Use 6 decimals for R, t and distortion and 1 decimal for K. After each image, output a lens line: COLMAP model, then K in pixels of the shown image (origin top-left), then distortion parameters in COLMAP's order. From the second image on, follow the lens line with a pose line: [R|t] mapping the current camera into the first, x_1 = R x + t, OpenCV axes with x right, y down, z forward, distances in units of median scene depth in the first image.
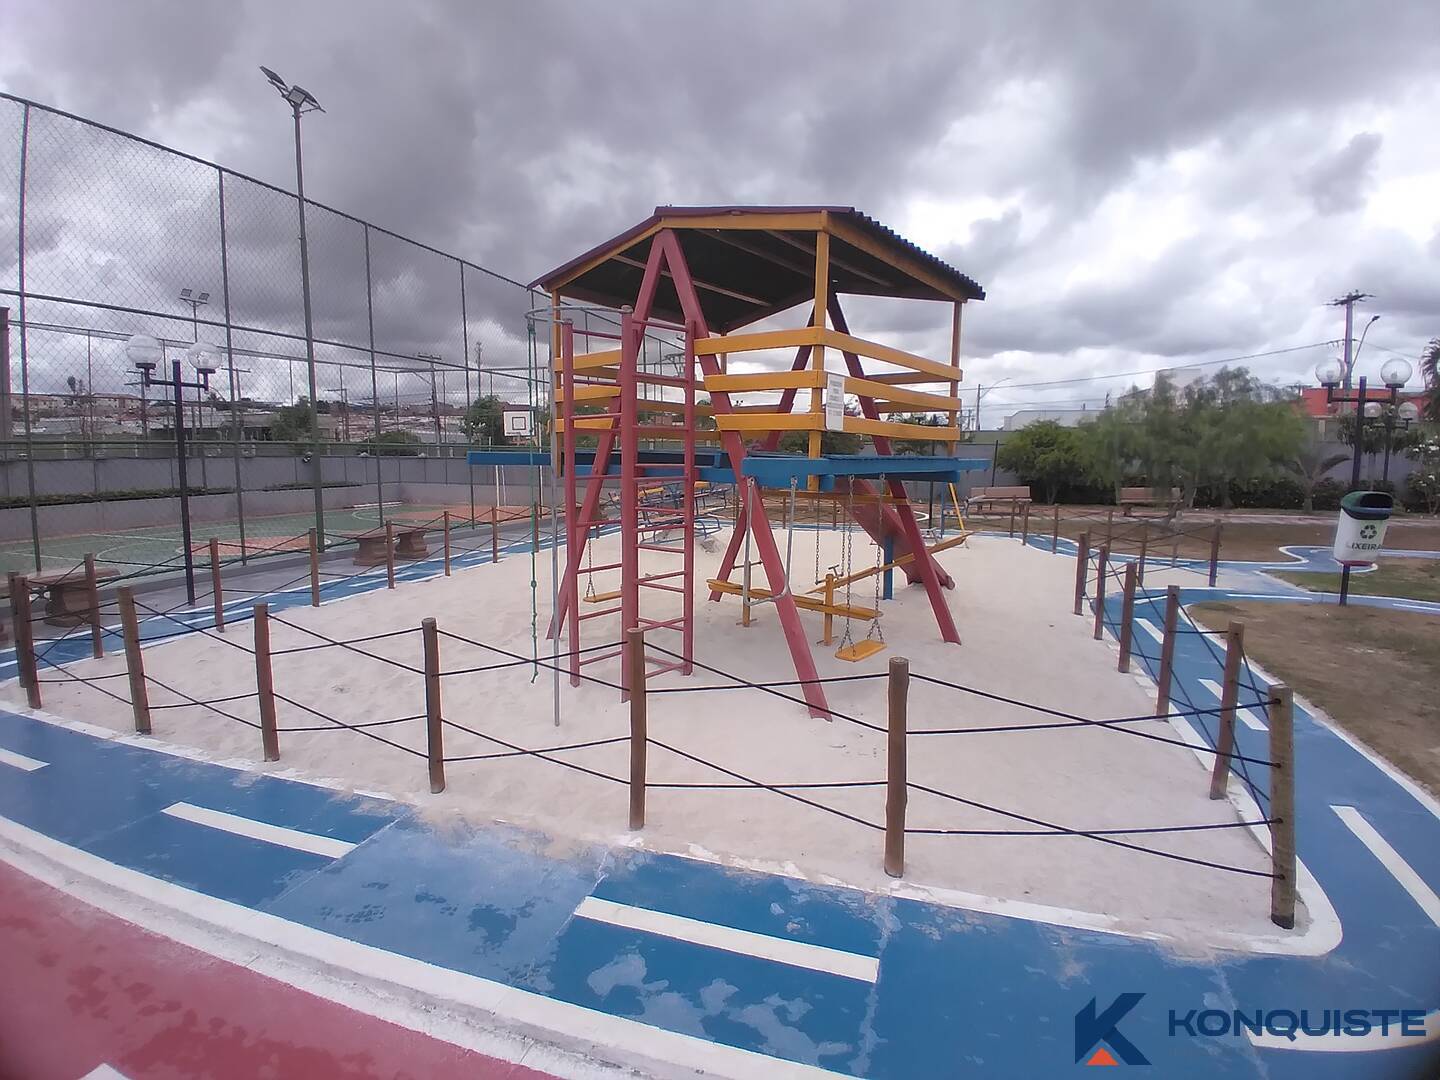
lens RADIAL K [[728.3, 0, 720.0], [0, 728.3, 540.0], [0, 0, 1]] dist [0.000630, -0.042408]
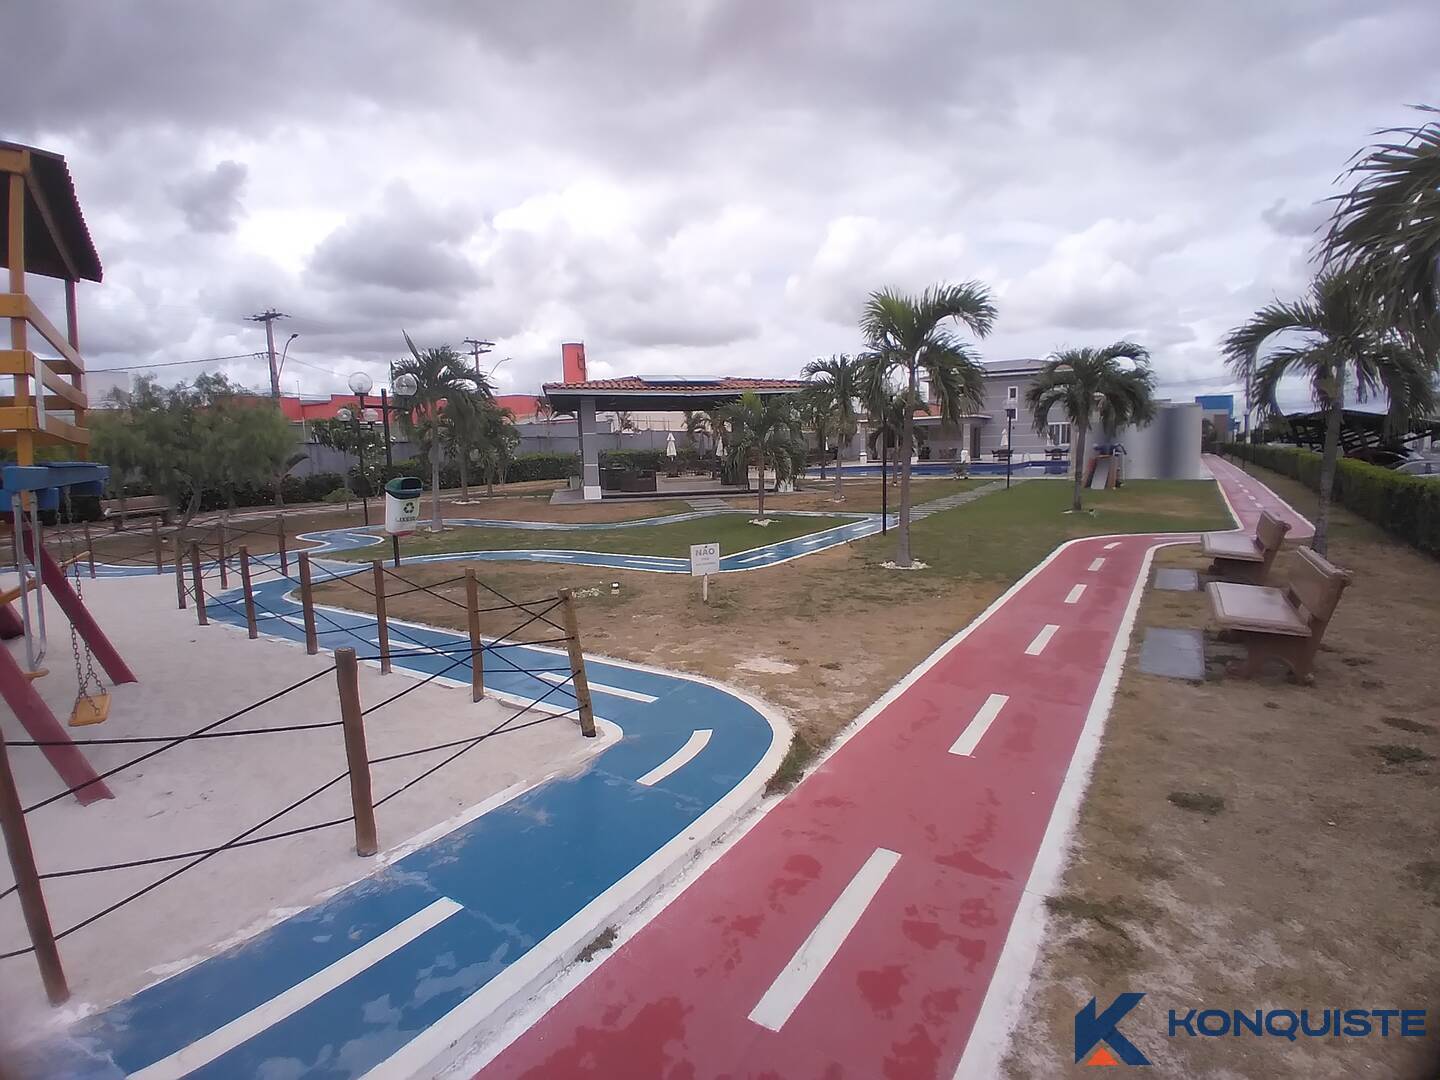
lens RADIAL K [[728.3, 0, 720.0], [0, 728.3, 540.0], [0, 0, 1]] dist [0.000630, -0.042408]
pose [[0.251062, -0.135736, 0.958407, -0.251694], [0.143856, 0.984356, 0.101727, -0.007038], [-0.957222, 0.112332, 0.266661, 0.085292]]
